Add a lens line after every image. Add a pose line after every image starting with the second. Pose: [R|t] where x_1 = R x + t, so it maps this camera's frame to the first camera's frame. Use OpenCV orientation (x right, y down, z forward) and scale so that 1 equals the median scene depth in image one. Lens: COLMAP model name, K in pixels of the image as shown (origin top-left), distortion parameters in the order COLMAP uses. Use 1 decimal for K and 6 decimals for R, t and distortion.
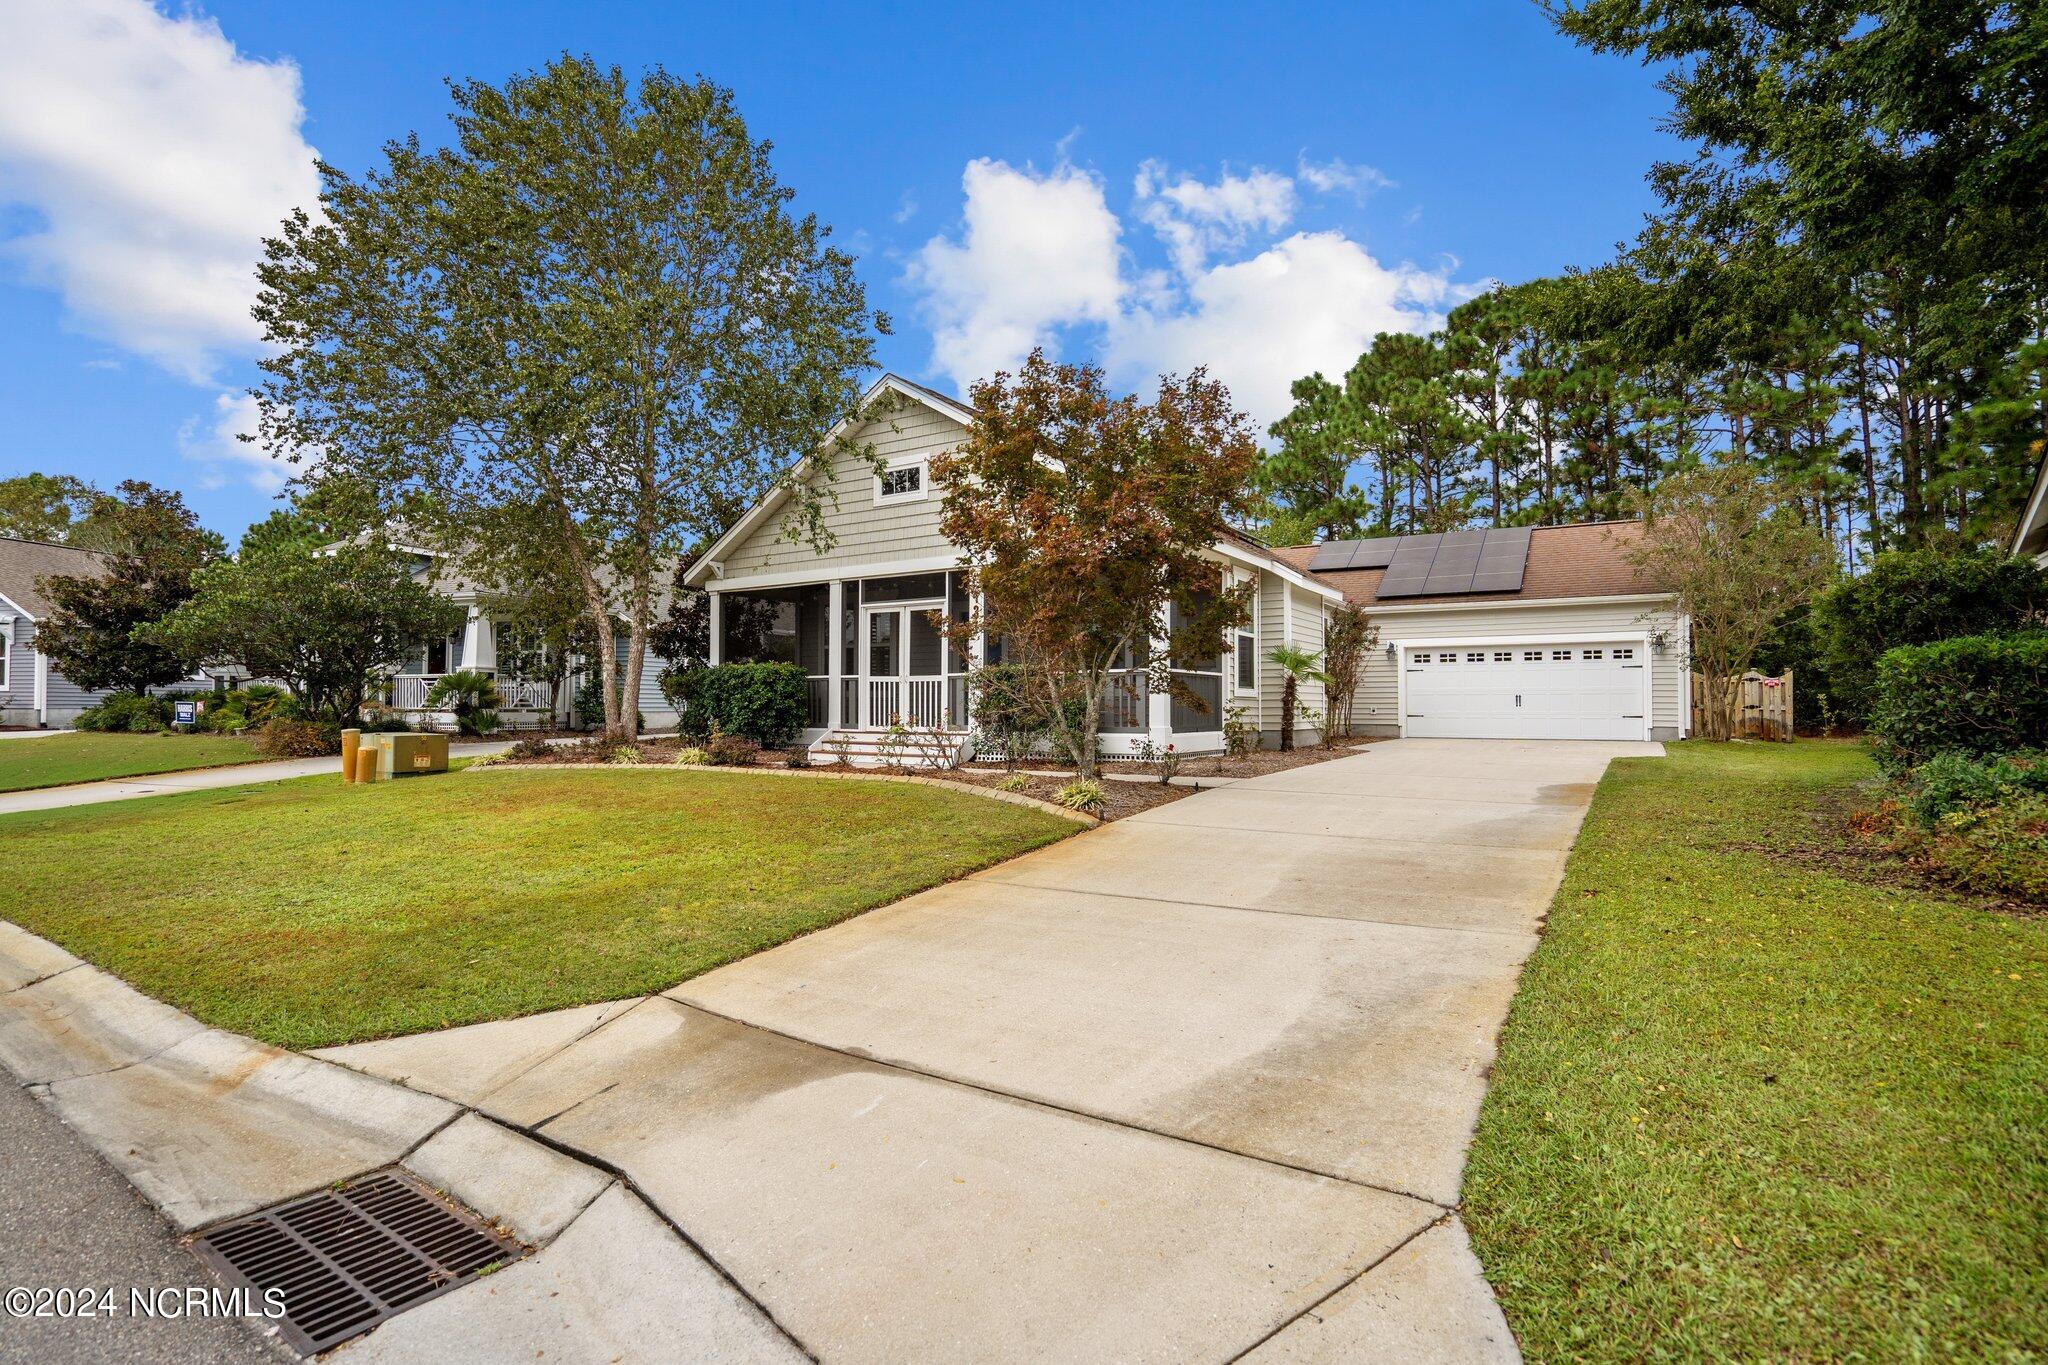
lens RADIAL K [[941.7, 0, 1079.5], [0, 941.7, 670.6], [0, 0, 1]] dist [-0.003969, -0.000149]
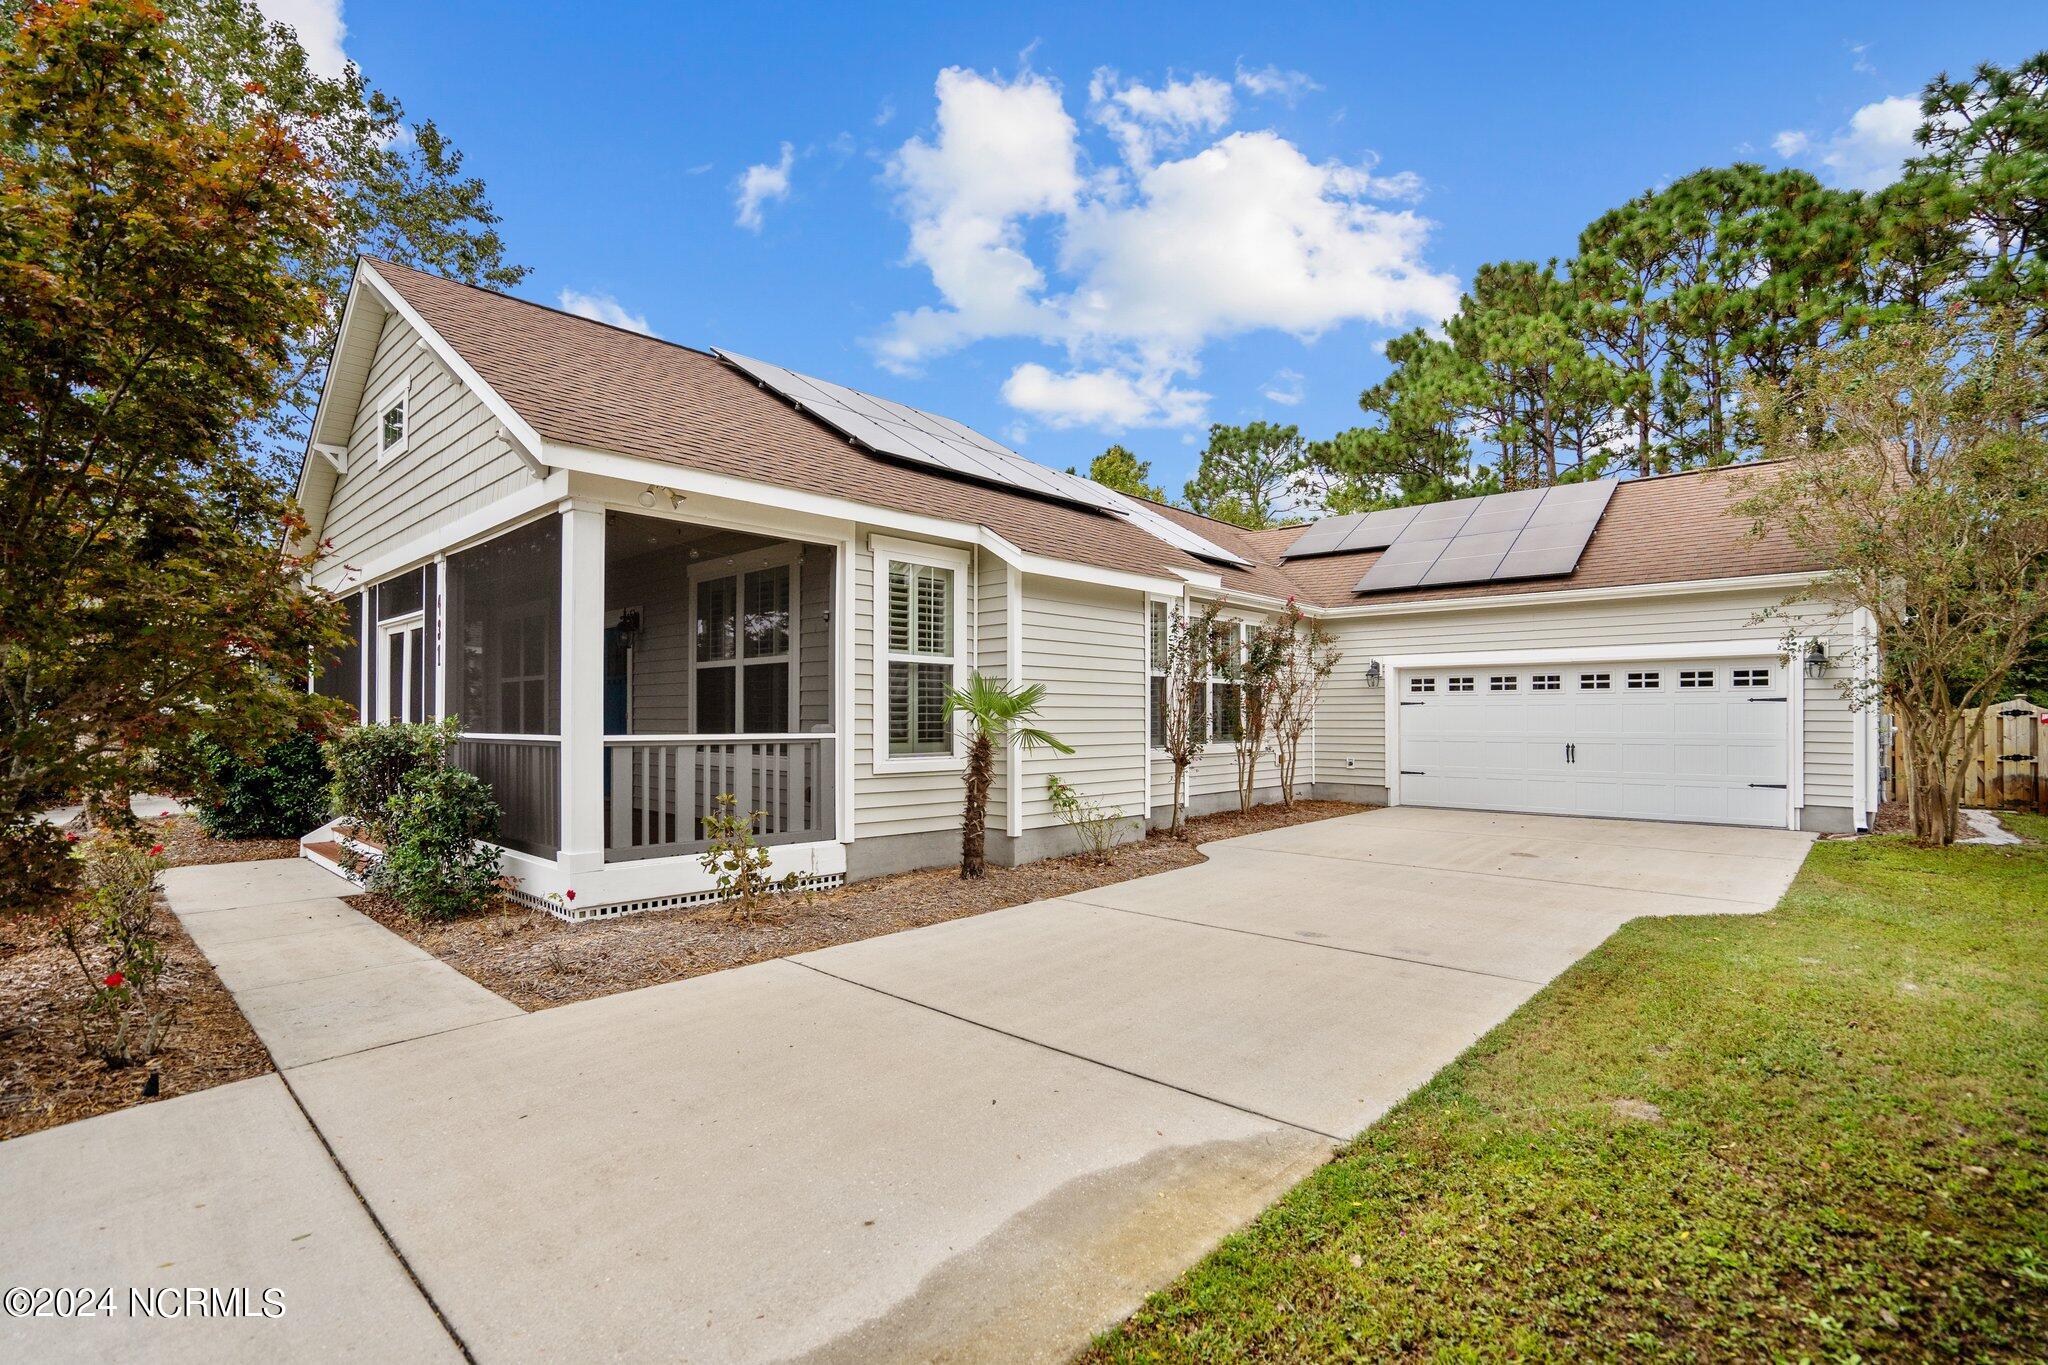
lens RADIAL K [[943.1, 0, 1057.0], [0, 943.1, 694.8], [0, 0, 1]] dist [-0.000505, 0.000351]
pose [[0.982867, -0.006362, -0.184207, 0.247735], [0.008792, 0.999885, 0.012378, -0.017318], [0.184107, -0.013785, 0.982809, 0.325572]]
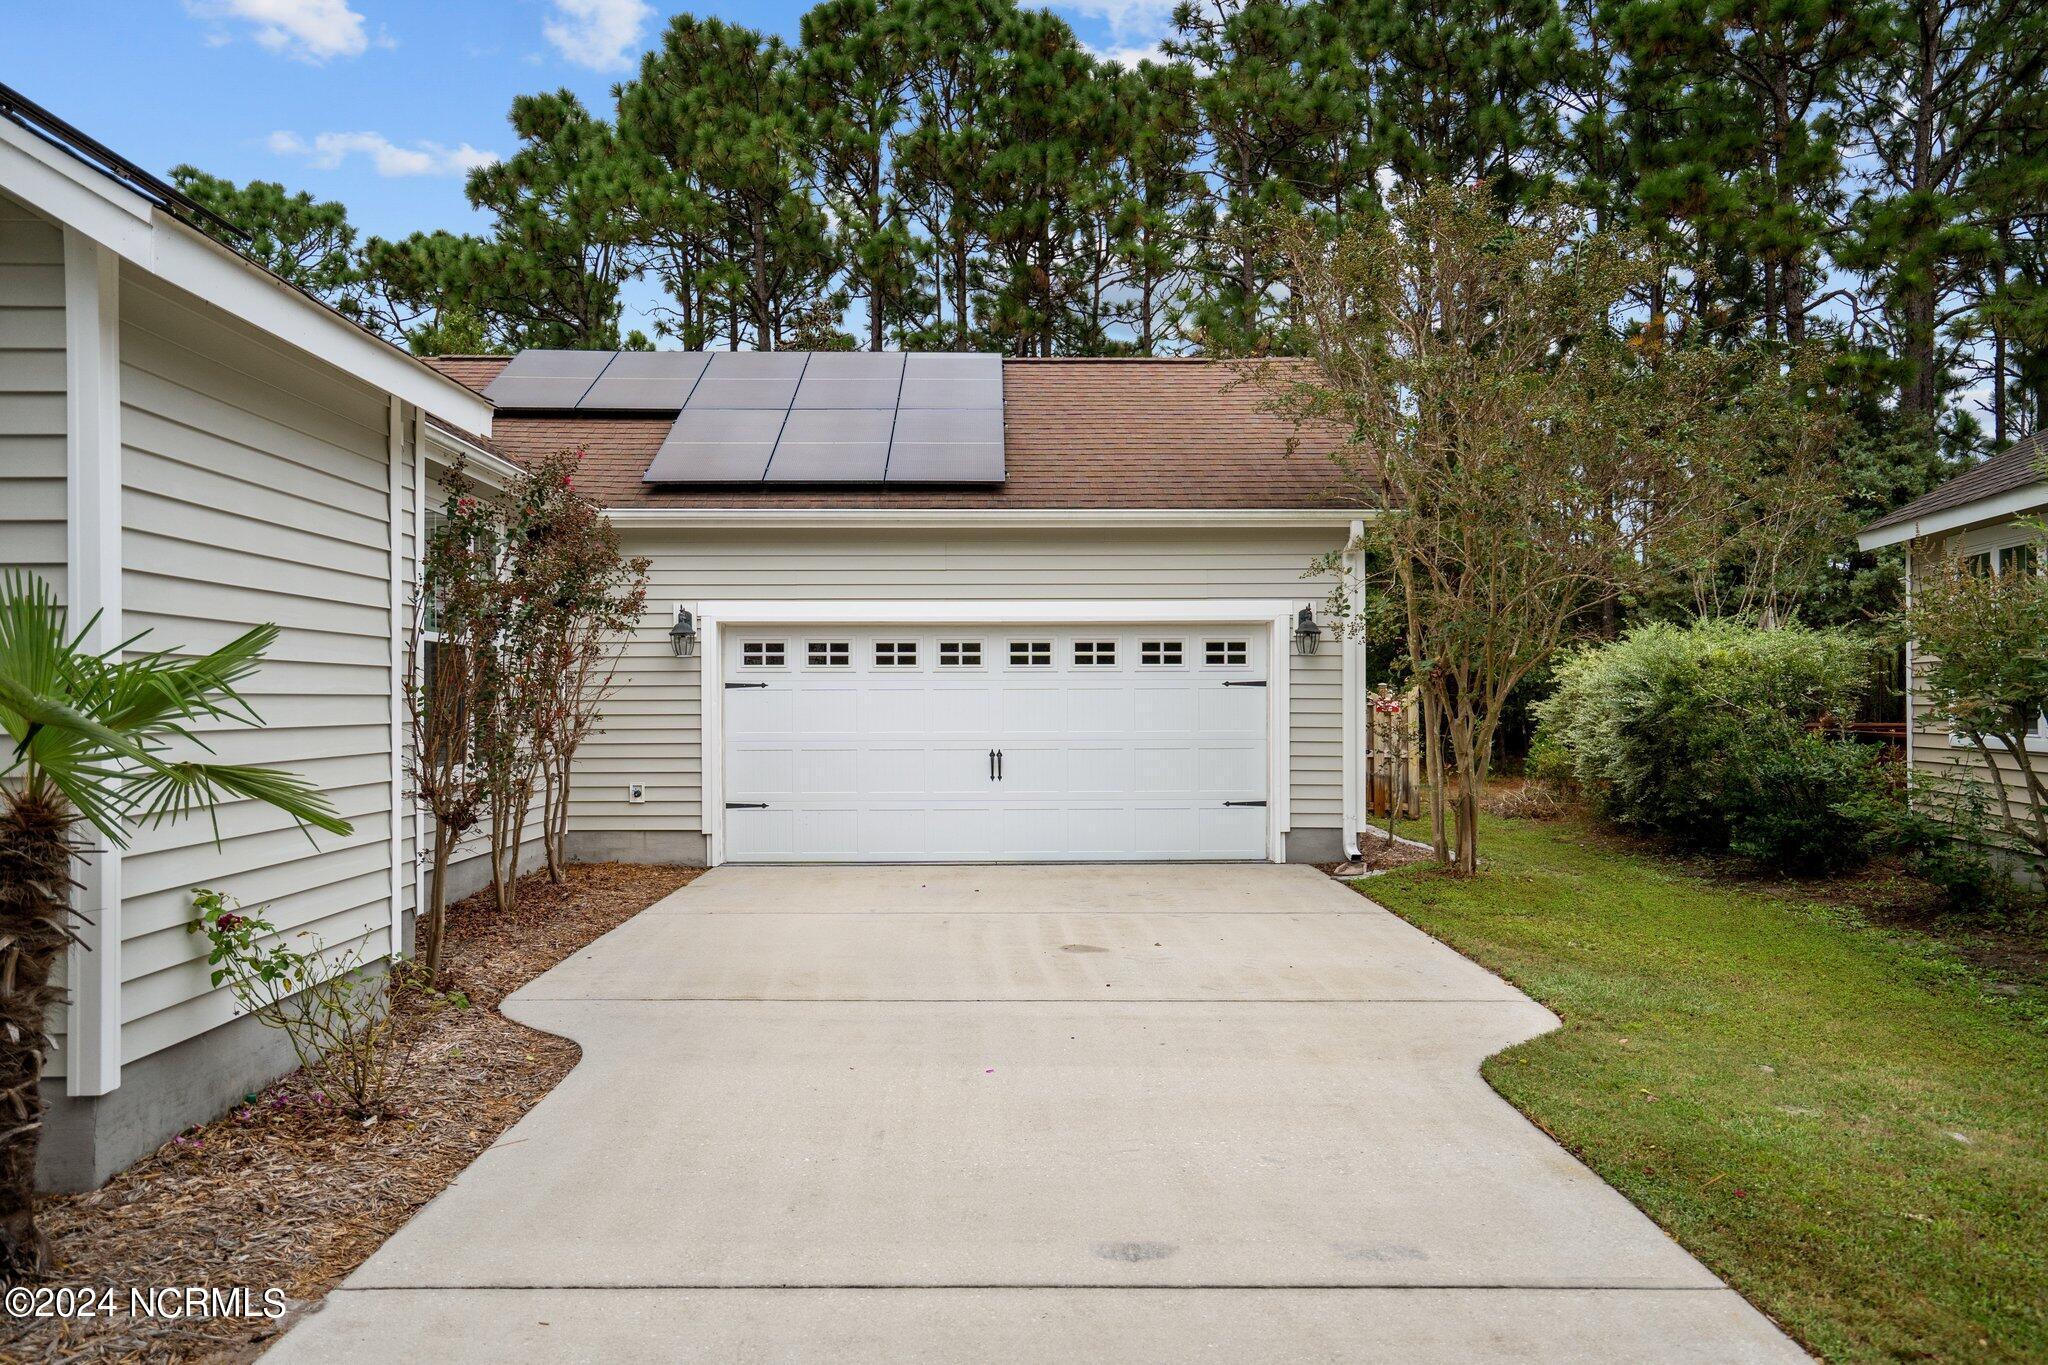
lens RADIAL K [[1426.2, 0, 1019.2], [0, 1426.2, 690.9], [0, 0, 1]] dist [-0.004430, 0.044164]
pose [[0.858257, -0.000759, 0.513219, 0.165723], [-0.014087, 0.999587, 0.025036, -0.014575], [-0.513026, -0.028717, 0.857893, 0.478404]]
